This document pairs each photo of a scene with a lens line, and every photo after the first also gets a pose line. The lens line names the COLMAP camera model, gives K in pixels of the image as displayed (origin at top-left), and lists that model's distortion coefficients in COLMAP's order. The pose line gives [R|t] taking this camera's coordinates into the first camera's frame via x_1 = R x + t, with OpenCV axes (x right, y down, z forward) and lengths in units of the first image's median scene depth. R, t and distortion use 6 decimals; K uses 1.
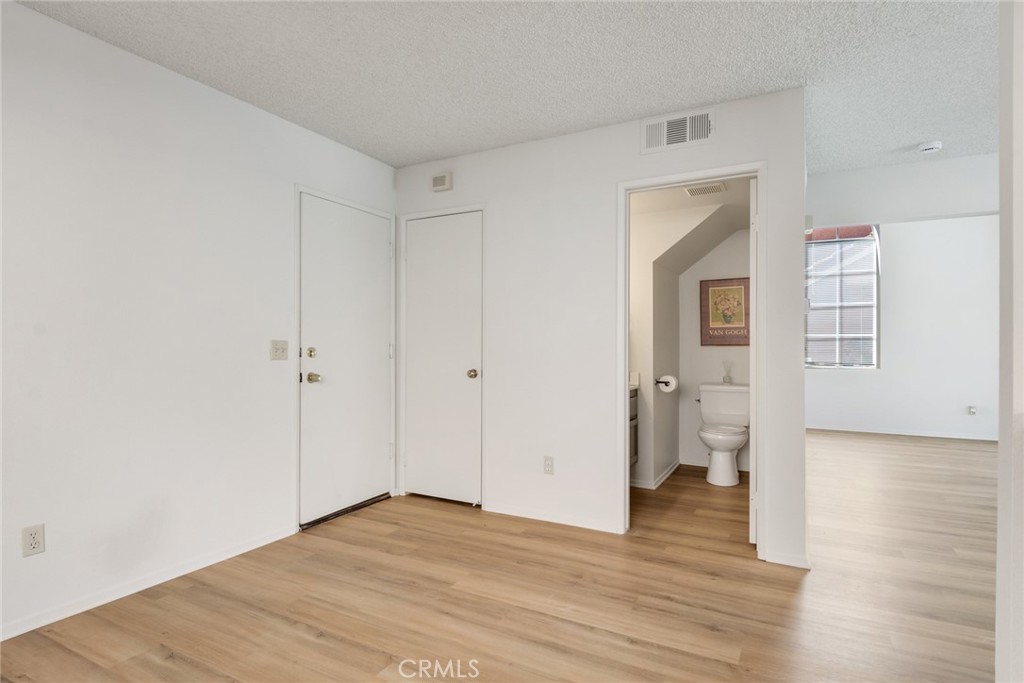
lens RADIAL K [[543.7, 0, 511.9], [0, 543.7, 342.6], [0, 0, 1]] dist [0.014591, -0.015327]
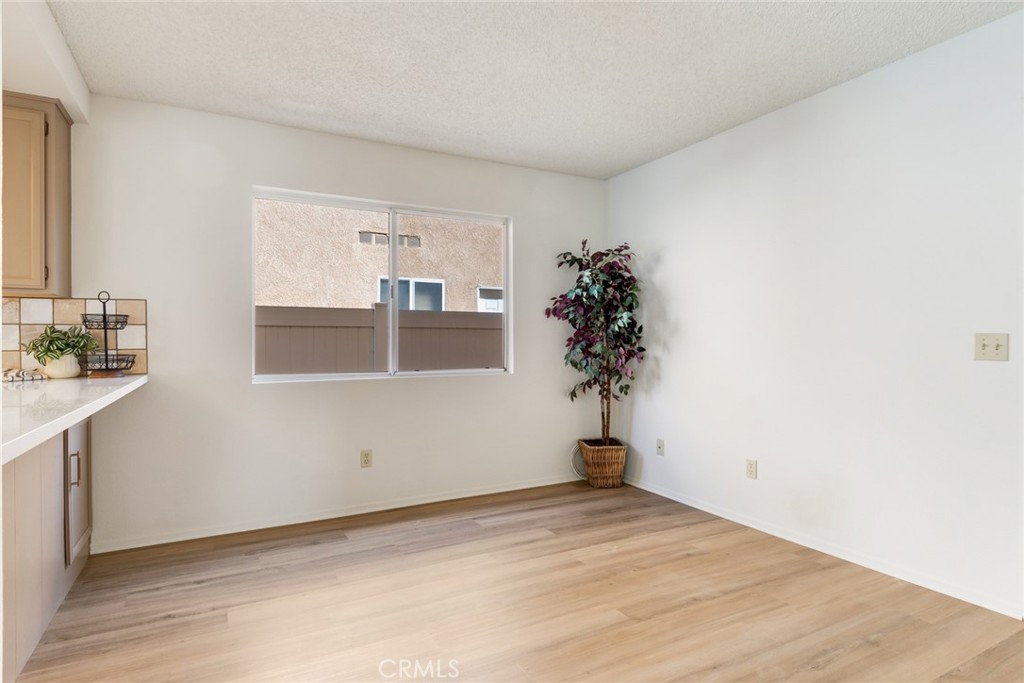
lens RADIAL K [[543.7, 0, 489.8], [0, 543.7, 340.0], [0, 0, 1]] dist [0.014591, -0.015327]
pose [[-0.571661, -0.003741, -0.820481, 0.673046], [0.001078, 0.999985, -0.005311, 0.007790], [0.820489, -0.003920, -0.571649, 1.074590]]
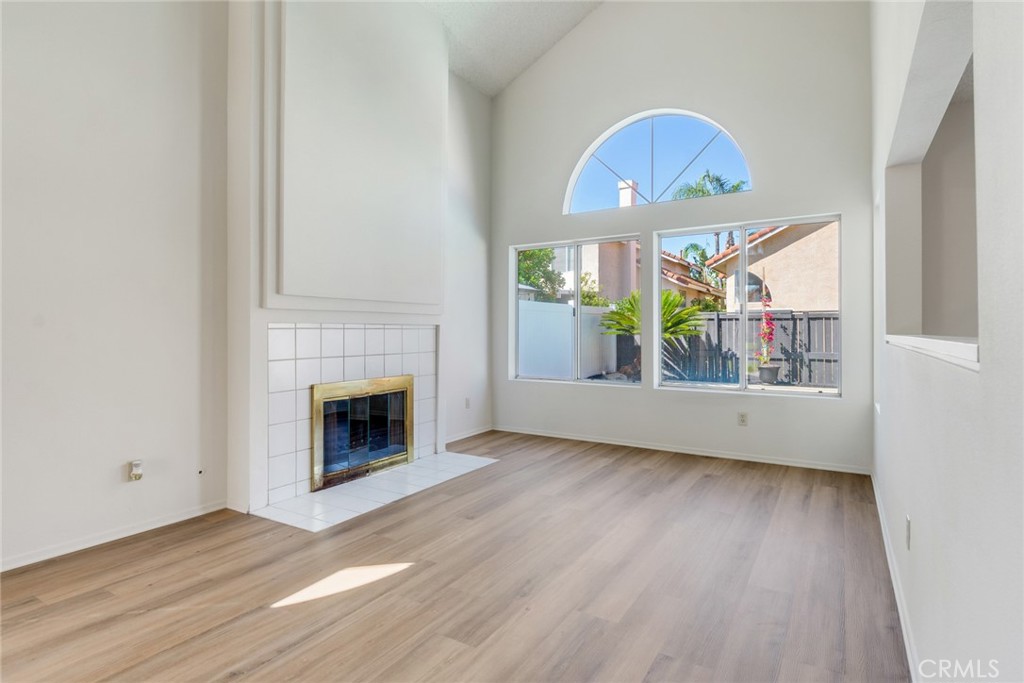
lens RADIAL K [[543.7, 0, 488.6], [0, 543.7, 327.4], [0, 0, 1]] dist [0.014591, -0.015327]
pose [[0.088835, -0.000508, 0.996046, 1.155014], [-0.000766, 1.000000, 0.000579, 0.011328], [-0.996046, -0.000814, 0.088834, 1.838713]]
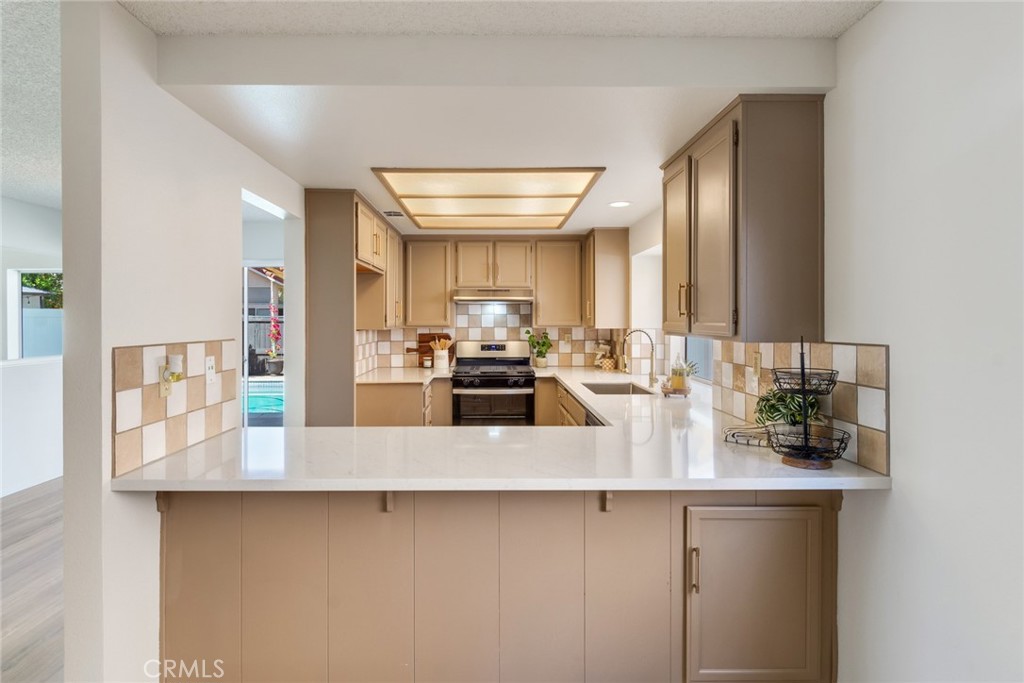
lens RADIAL K [[543.7, 0, 499.1], [0, 543.7, 320.5], [0, 0, 1]] dist [0.014591, -0.015327]
pose [[-0.480505, -0.006641, 0.876967, -0.245950], [-0.002516, 0.999978, 0.006194, -0.122505], [-0.876989, 0.000770, -0.480511, 0.520488]]
